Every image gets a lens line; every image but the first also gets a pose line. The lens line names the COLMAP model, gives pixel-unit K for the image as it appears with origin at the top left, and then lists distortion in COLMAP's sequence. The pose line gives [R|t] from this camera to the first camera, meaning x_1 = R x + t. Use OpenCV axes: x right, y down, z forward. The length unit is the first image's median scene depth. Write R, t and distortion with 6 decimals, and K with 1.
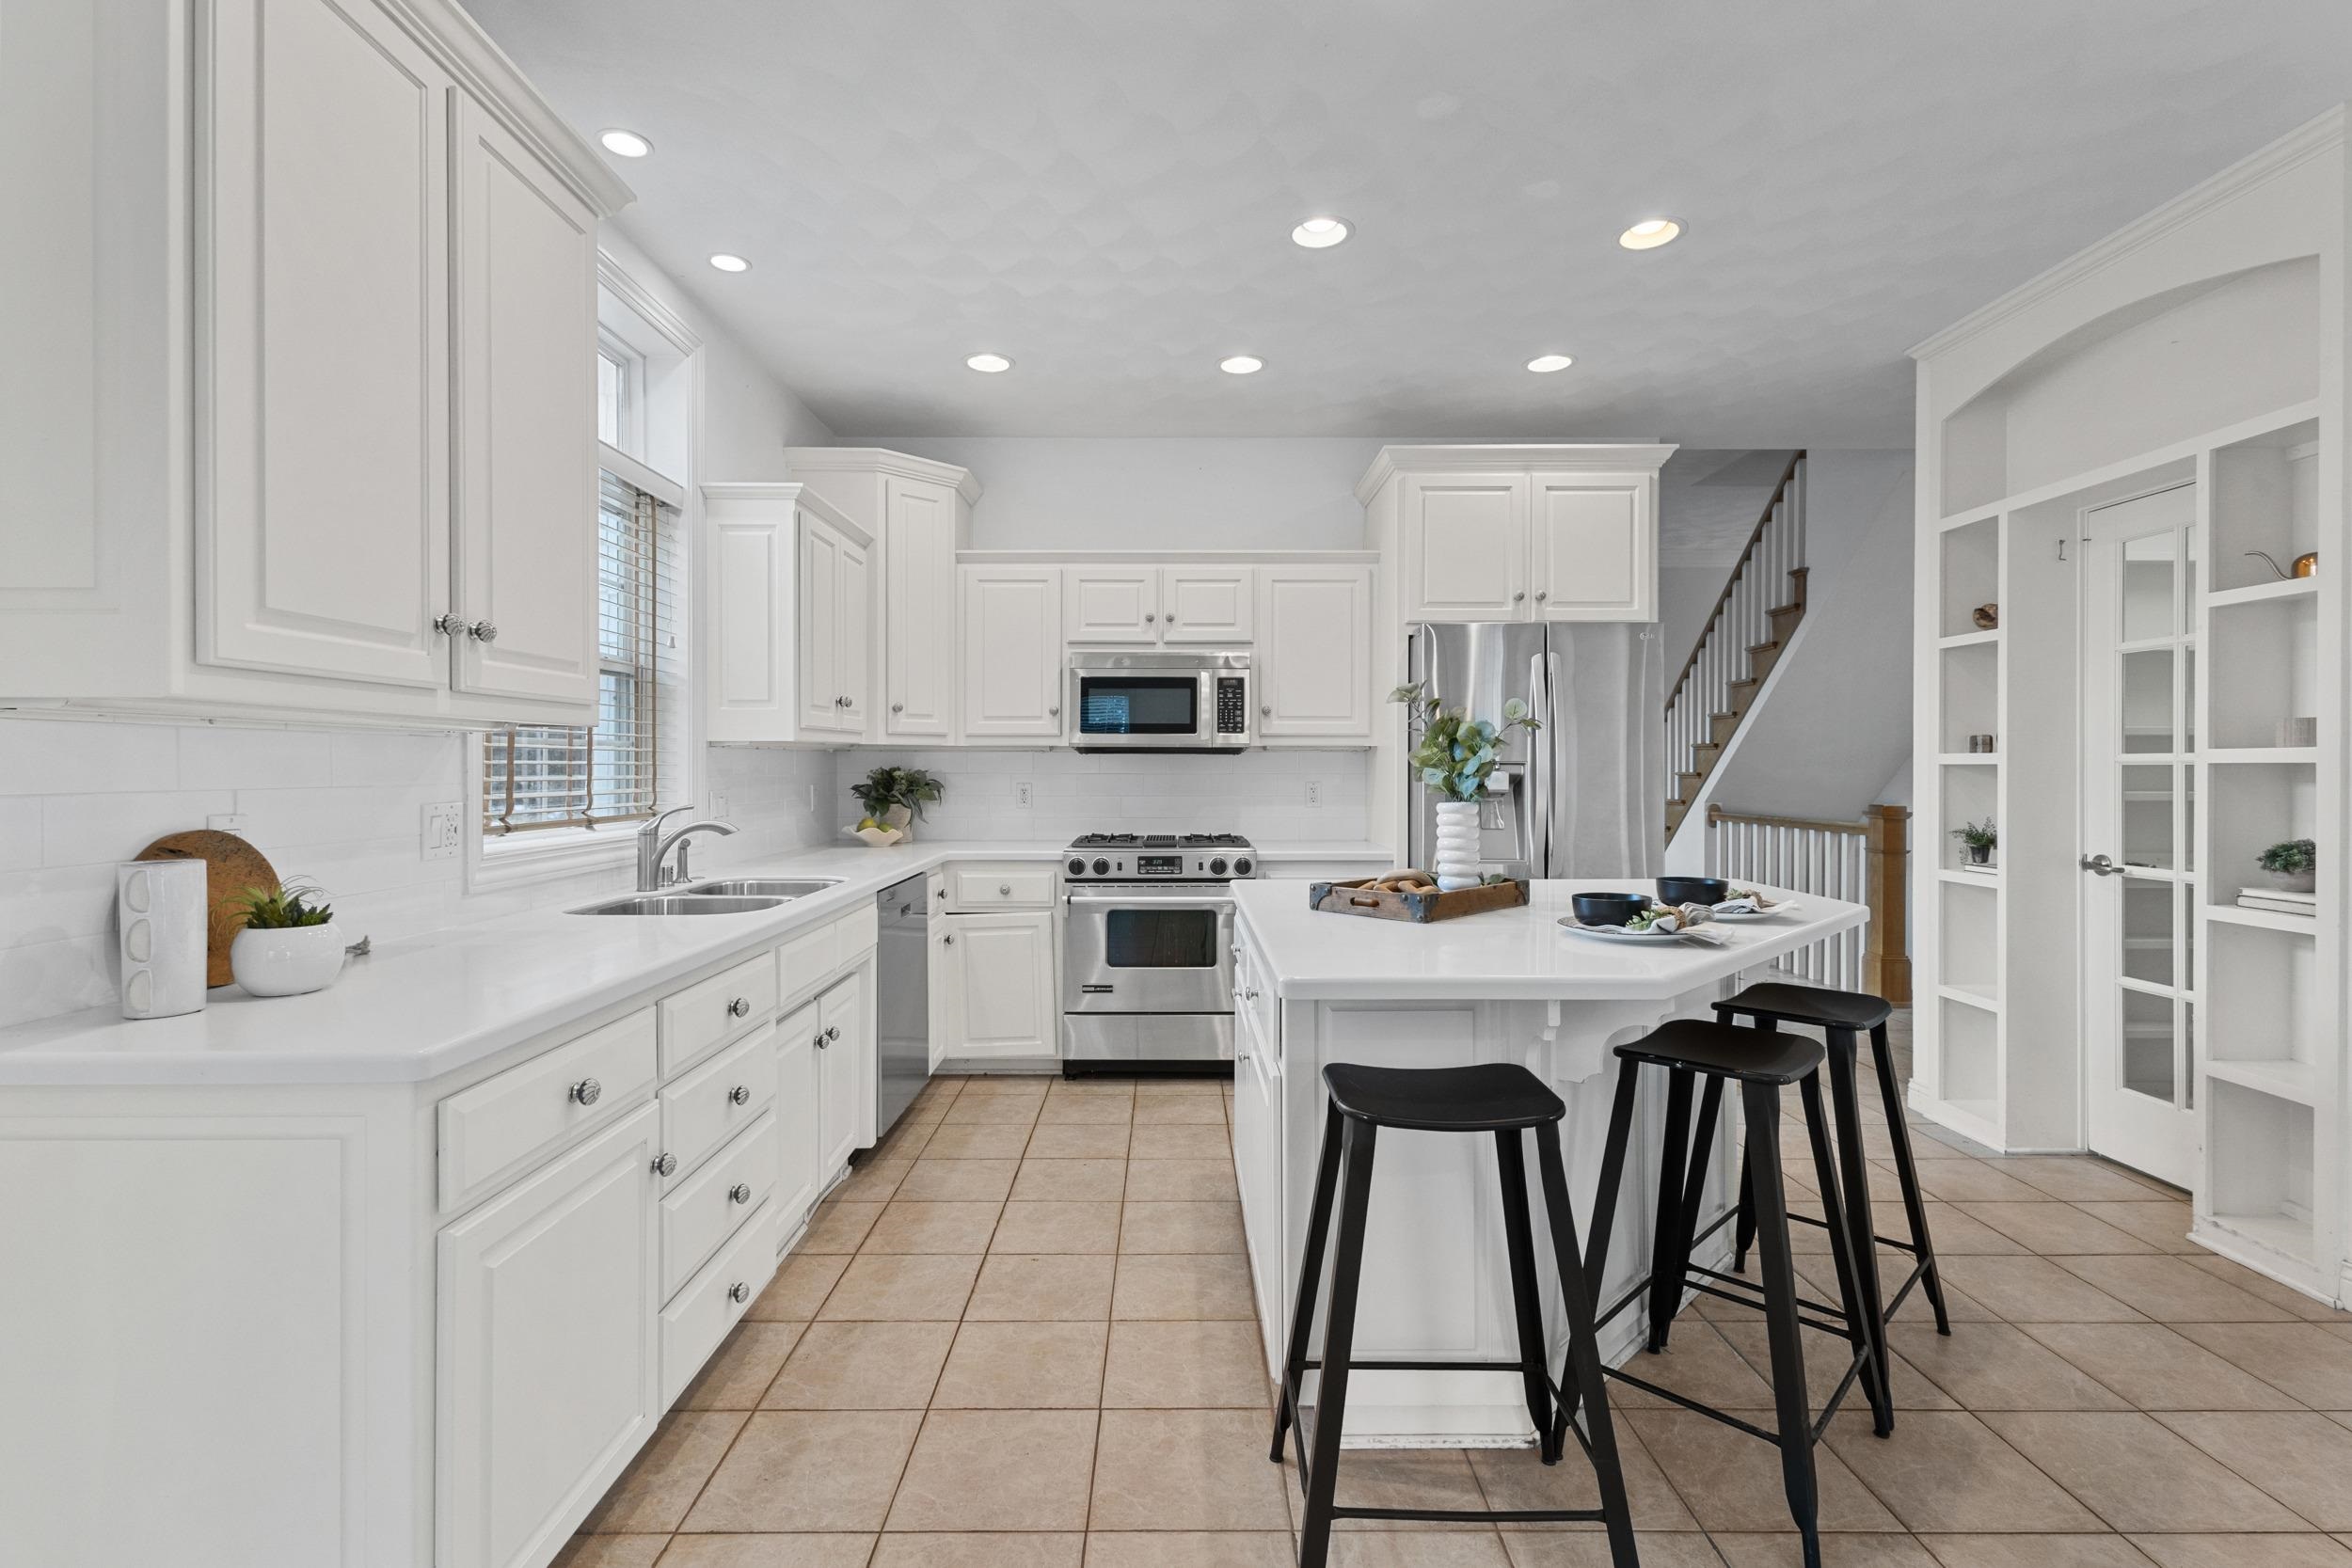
lens RADIAL K [[1082.5, 0, 1176.4], [0, 1082.5, 775.5], [0, 0, 1]] dist [0.010029, -0.000103]
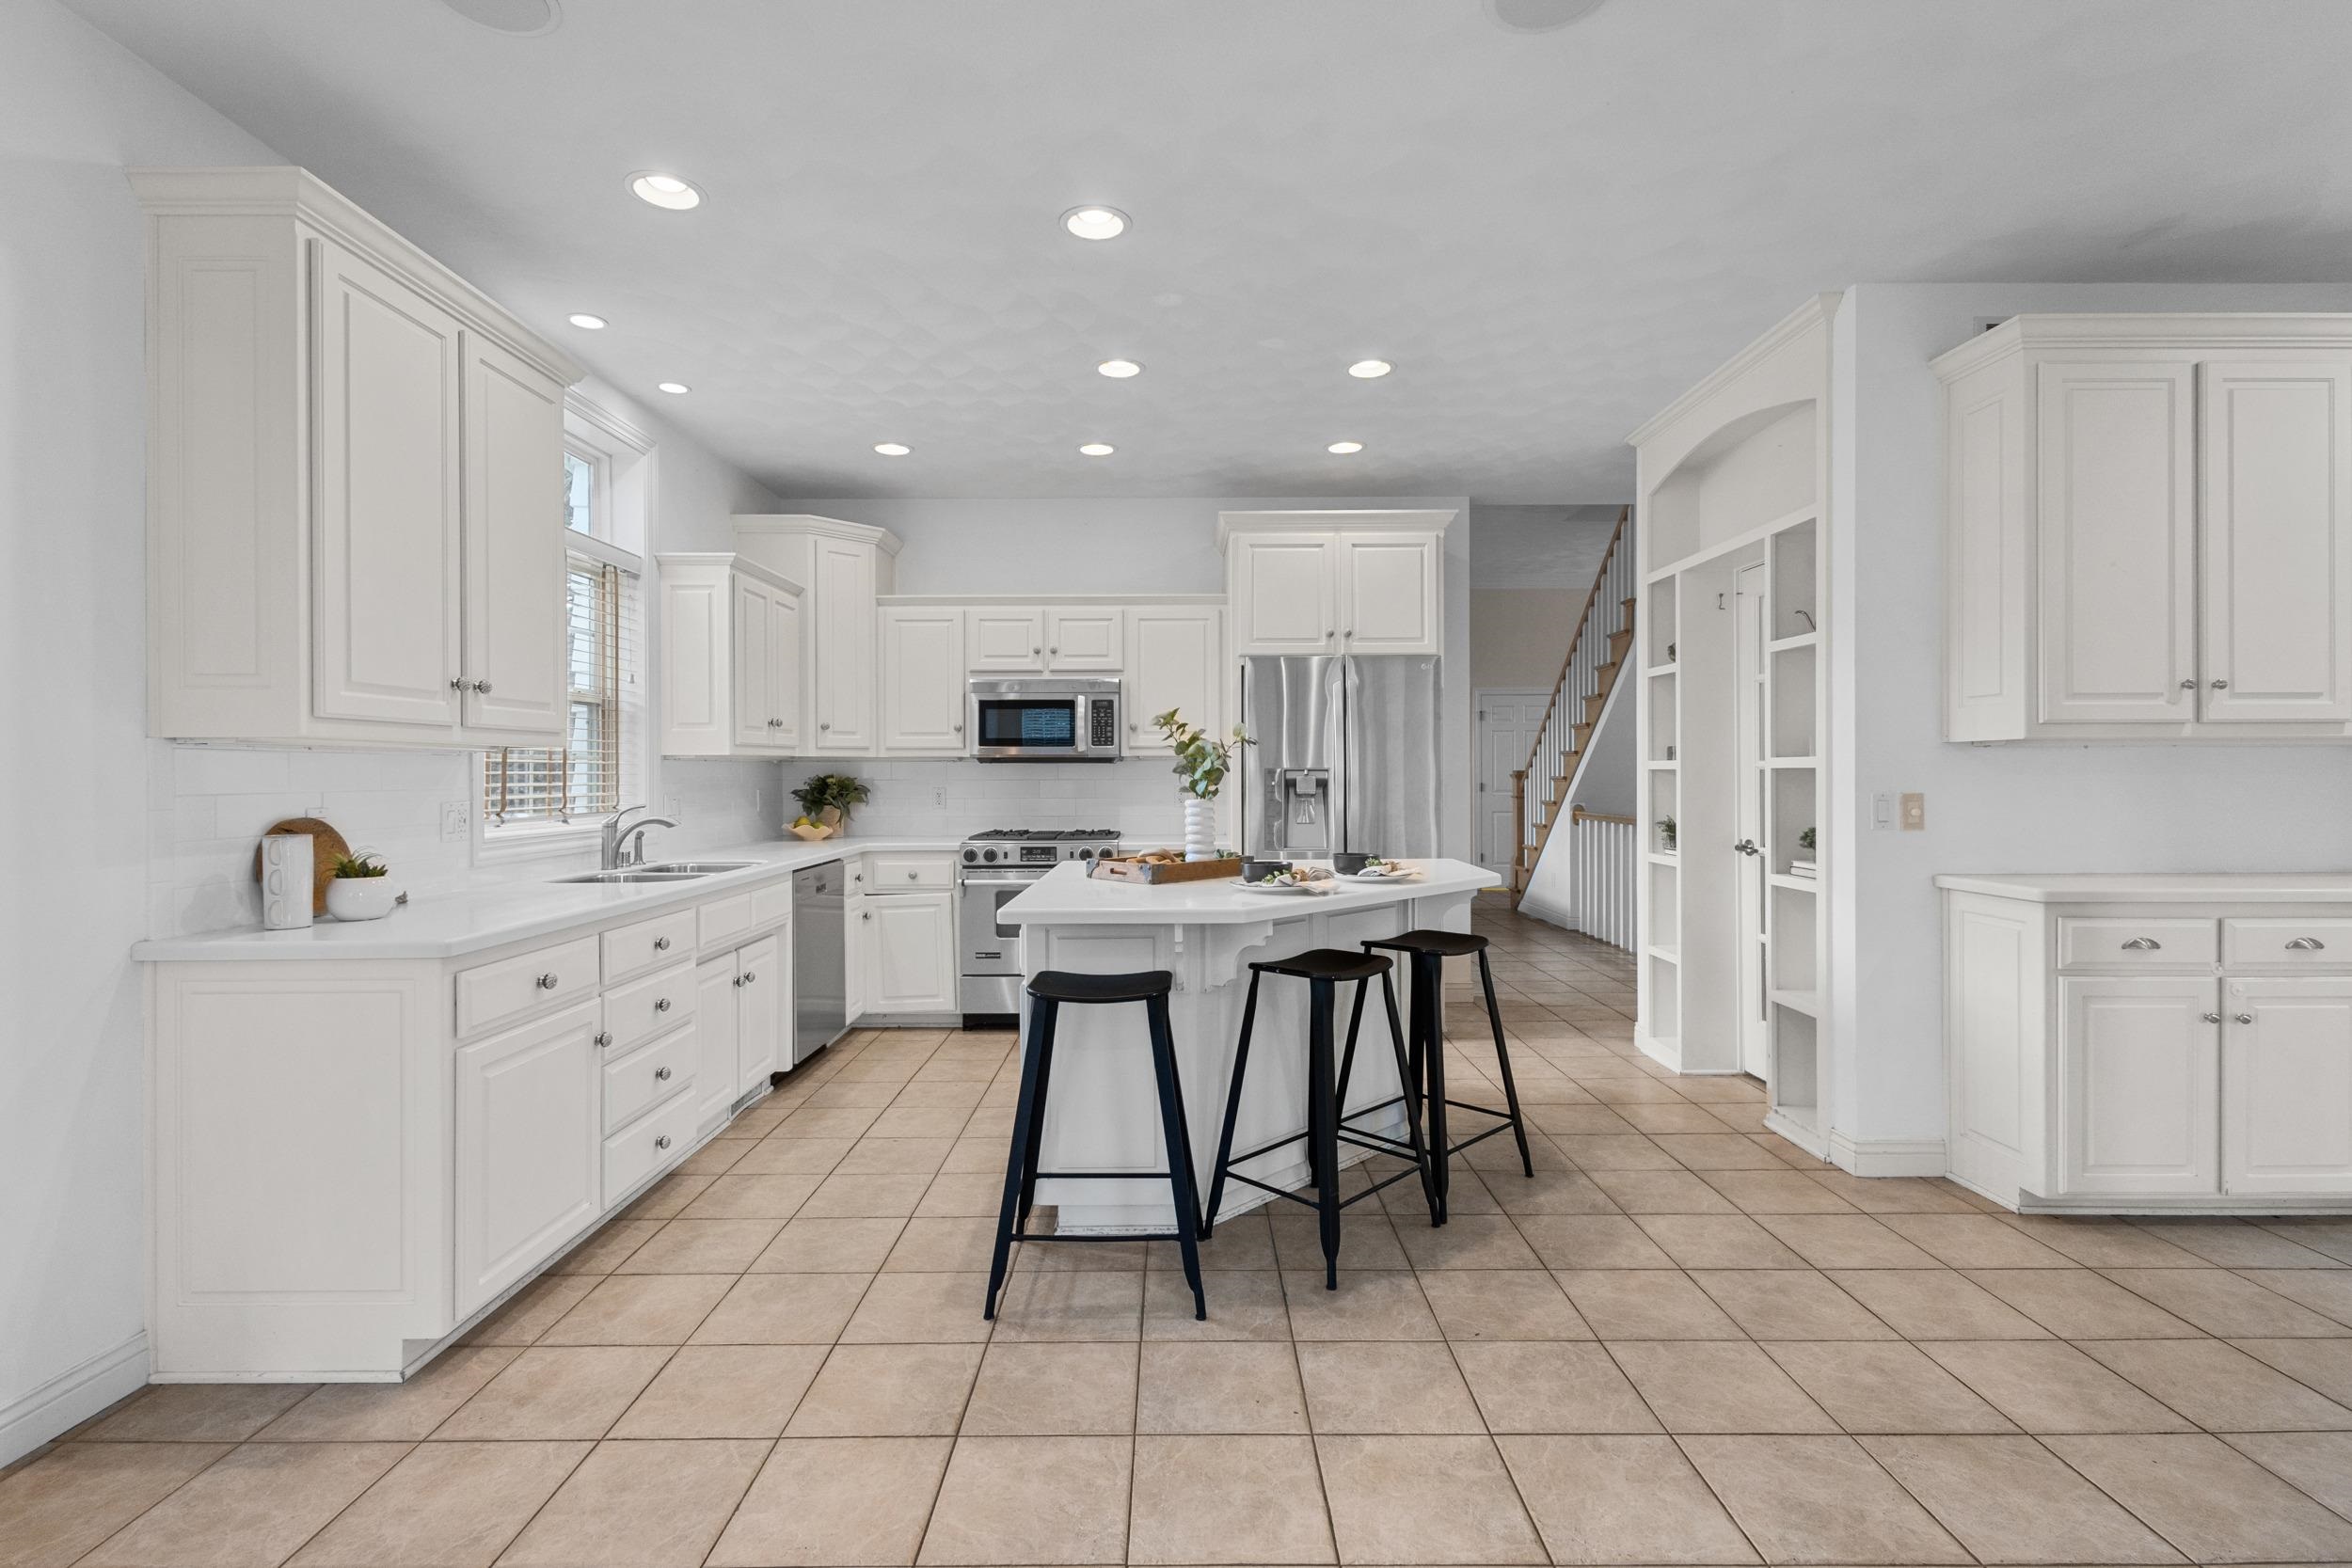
lens RADIAL K [[1076.4, 0, 1175.2], [0, 1076.4, 778.6], [0, 0, 1]] dist [0.014413, -0.005480]
pose [[0.999988, -0.004273, -0.002392, 0.191775], [0.004267, 0.999987, -0.002648, 0.001871], [0.002403, 0.002638, 0.999994, -0.293414]]
